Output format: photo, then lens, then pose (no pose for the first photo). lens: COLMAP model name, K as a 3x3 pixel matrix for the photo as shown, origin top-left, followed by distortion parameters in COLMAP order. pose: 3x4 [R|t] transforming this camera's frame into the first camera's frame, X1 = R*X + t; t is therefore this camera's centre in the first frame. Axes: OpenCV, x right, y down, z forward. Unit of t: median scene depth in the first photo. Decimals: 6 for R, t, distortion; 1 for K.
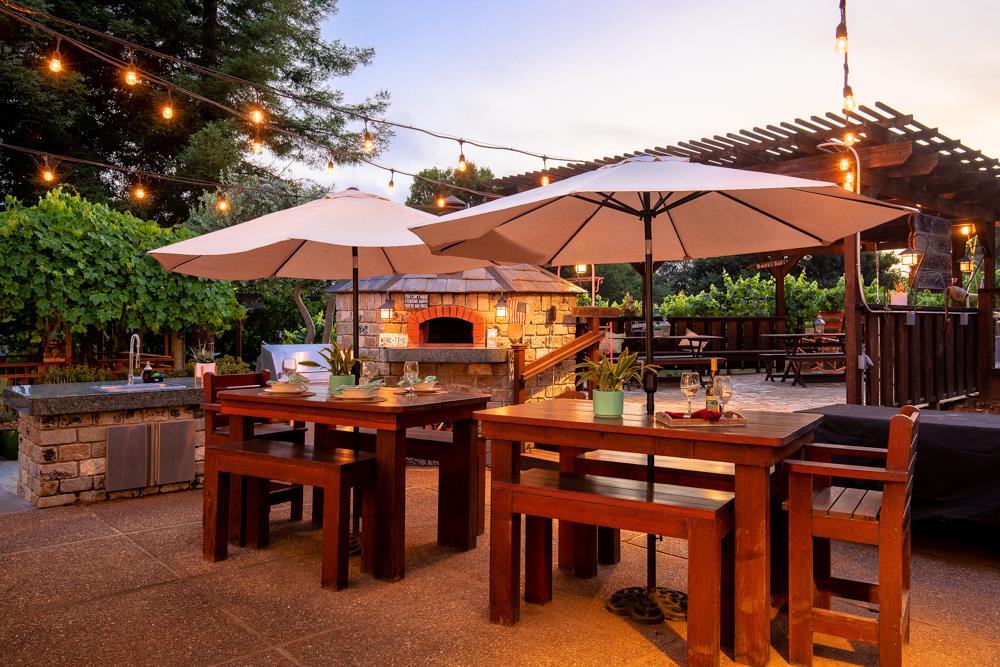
lens RADIAL K [[738.7, 0, 547.0], [0, 738.7, 311.8], [0, 0, 1]] dist [0.005639, 0.001117]
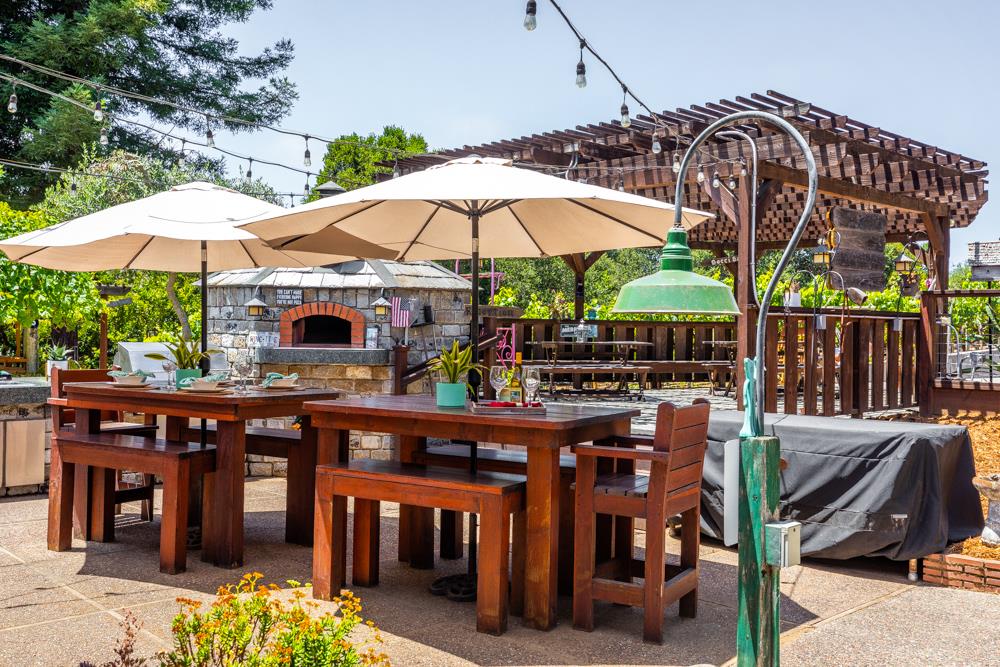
lens RADIAL K [[944.5, 0, 500.0], [0, 944.5, 333.5], [0, 0, 1]] dist [0.005381, 0.000938]
pose [[0.999880, 0.012776, -0.008726, 0.093213], [-0.012605, 0.999733, 0.019359, 0.004869], [0.008971, -0.019247, 0.999775, -0.162513]]
